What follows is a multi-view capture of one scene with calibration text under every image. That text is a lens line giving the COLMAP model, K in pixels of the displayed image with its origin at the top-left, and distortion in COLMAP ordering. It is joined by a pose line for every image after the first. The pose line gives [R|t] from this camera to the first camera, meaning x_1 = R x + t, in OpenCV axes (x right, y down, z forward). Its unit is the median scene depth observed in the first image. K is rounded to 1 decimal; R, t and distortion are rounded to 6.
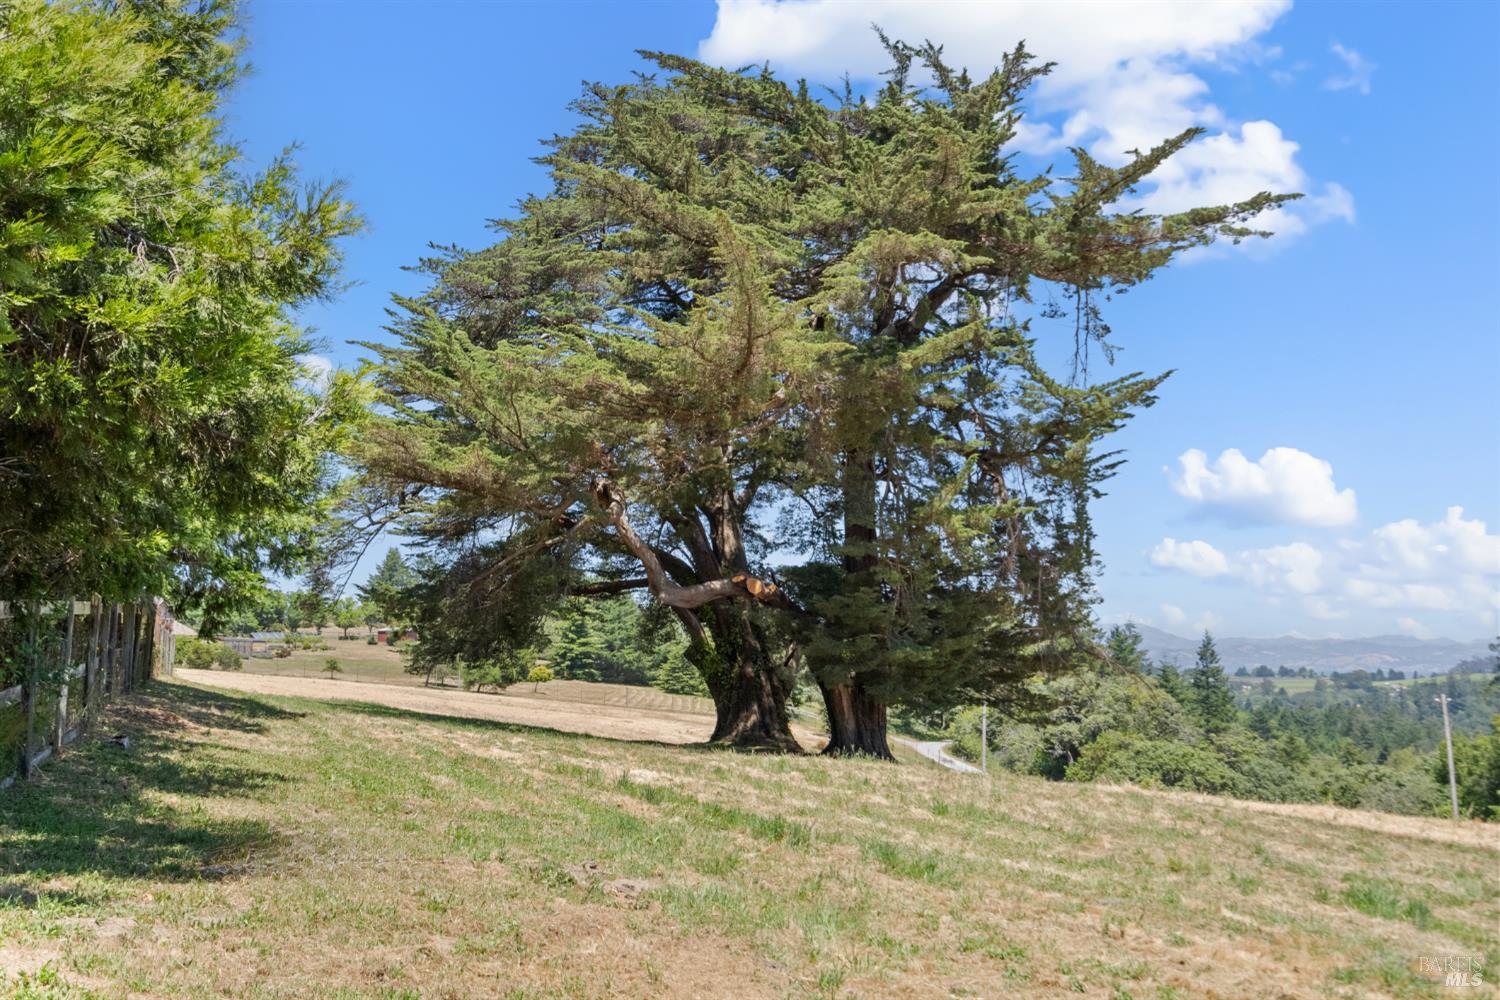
lens RADIAL K [[1470.2, 0, 749.4], [0, 1470.2, 500.9], [0, 0, 1]] dist [-0.015296, 0.000000]
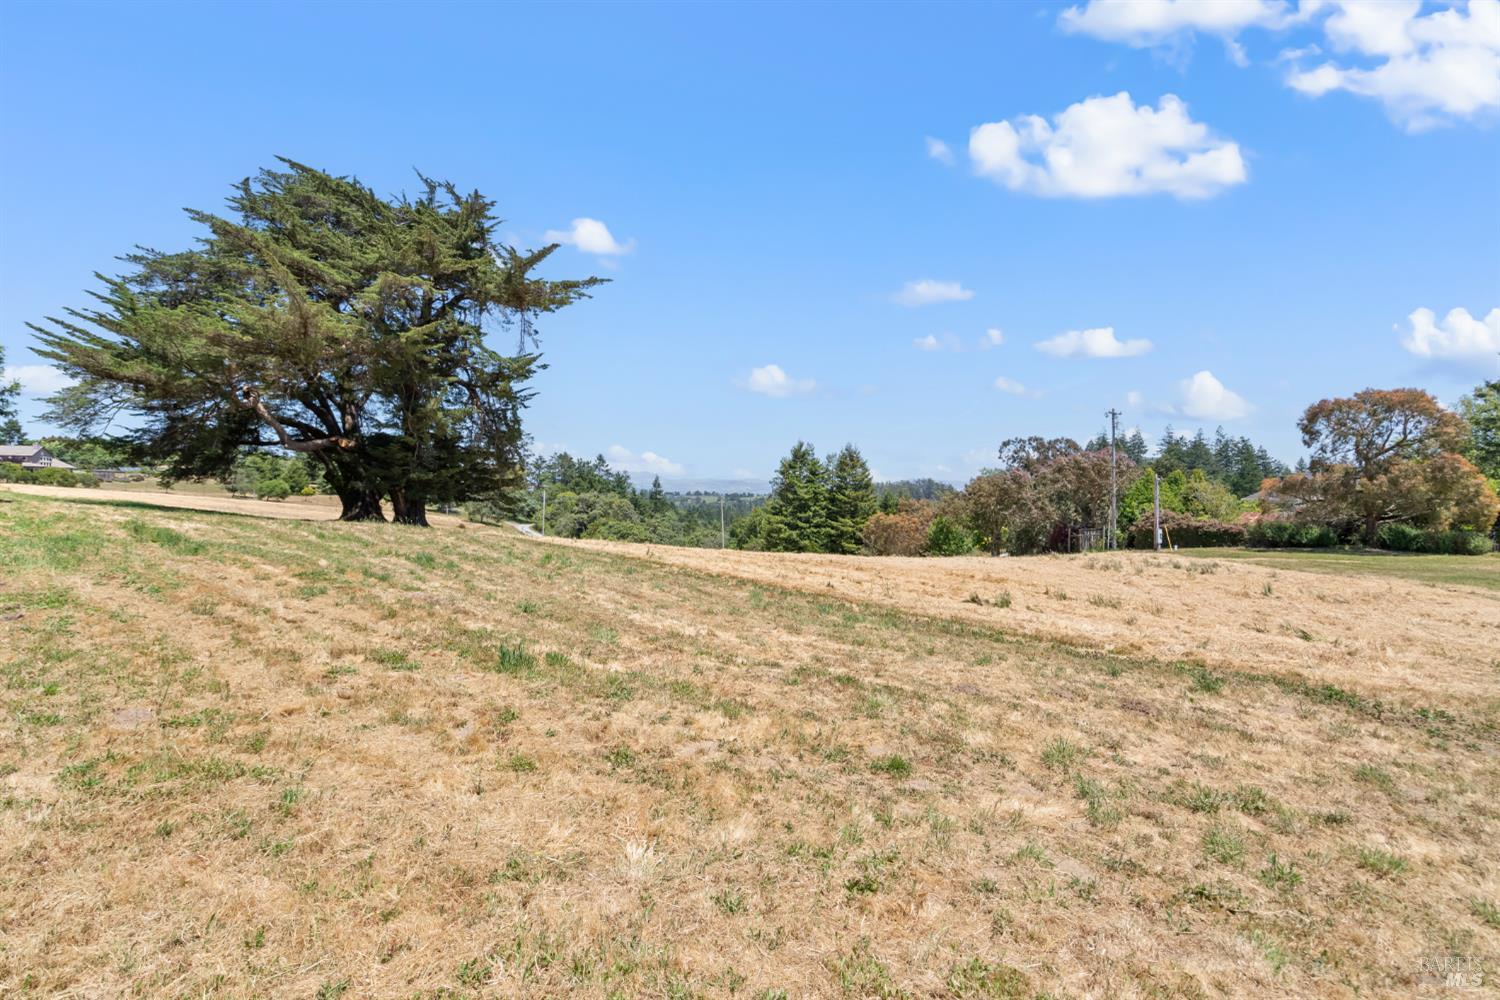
lens RADIAL K [[681.9, 0, 751.8], [0, 681.9, 500.9], [0, 0, 1]] dist [-0.003504, 0.000145]
pose [[0.915531, -0.000209, 0.402248, 0.131188], [-0.050976, 0.991877, 0.116539, -0.001136], [-0.399005, -0.127200, 0.908083, -0.093006]]
